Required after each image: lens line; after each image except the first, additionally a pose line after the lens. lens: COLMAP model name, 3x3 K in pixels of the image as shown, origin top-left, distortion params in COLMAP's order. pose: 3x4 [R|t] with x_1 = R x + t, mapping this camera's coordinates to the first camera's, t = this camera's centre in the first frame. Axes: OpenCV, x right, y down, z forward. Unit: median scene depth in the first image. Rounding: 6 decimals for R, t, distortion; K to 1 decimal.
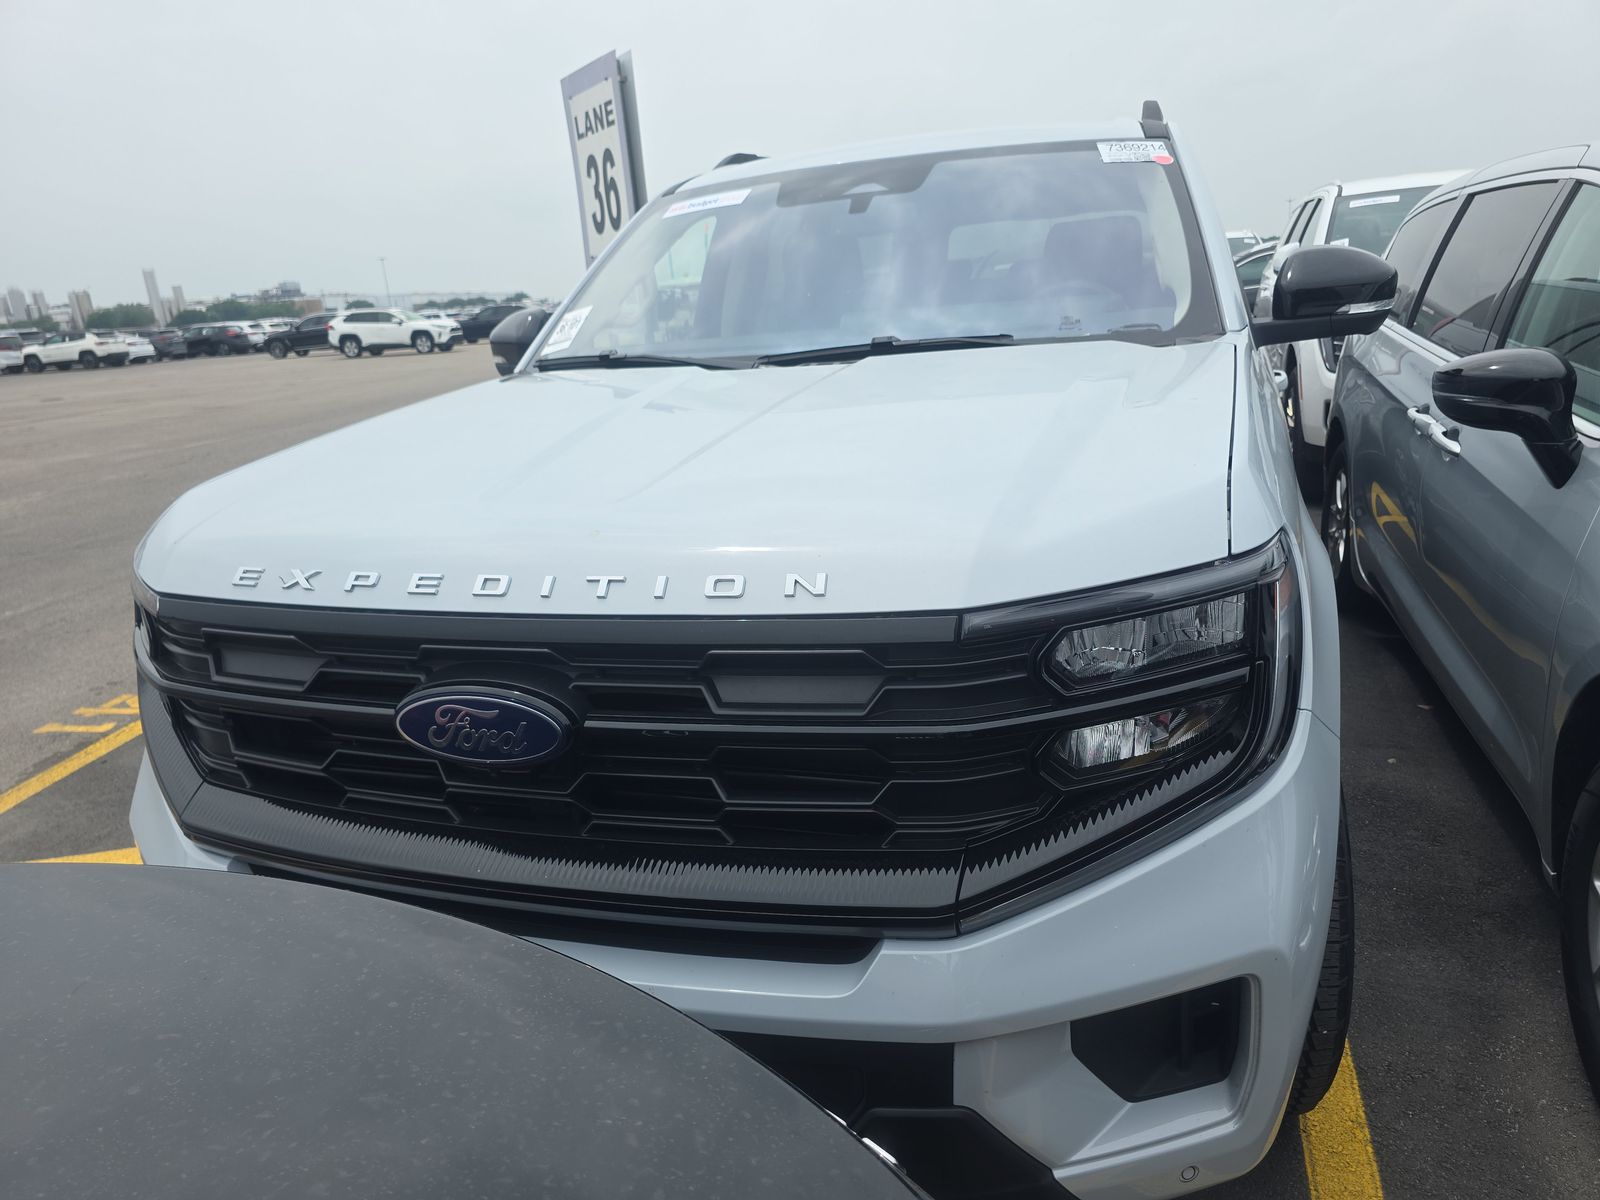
lens RADIAL K [[1082.0, 0, 807.9], [0, 1082.0, 608.2], [0, 0, 1]] dist [0.054333, -0.052323]
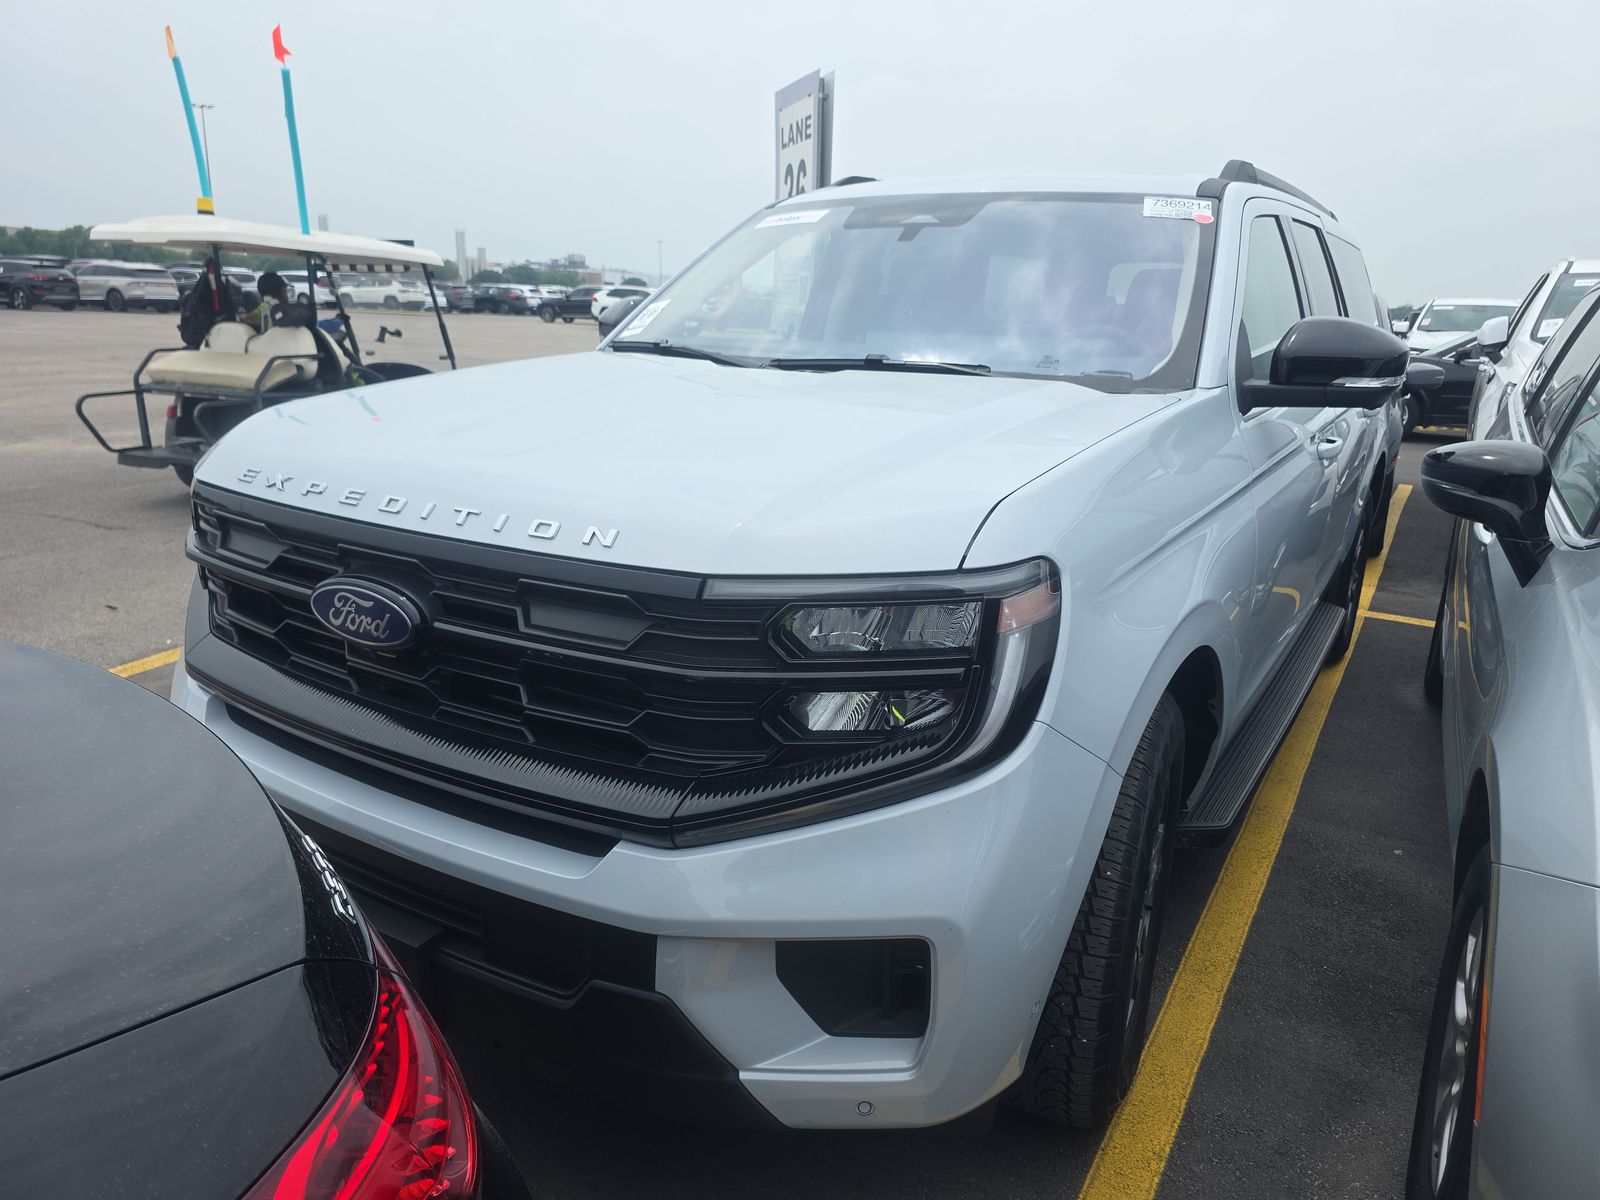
lens RADIAL K [[1082.0, 0, 807.9], [0, 1082.0, 588.2], [0, 0, 1]] dist [0.054333, -0.052323]
pose [[0.968484, 0.158213, -0.192372, 0.298424], [-0.162832, 0.986619, -0.008340, 0.004753], [0.188479, 0.039401, 0.981287, -0.095632]]
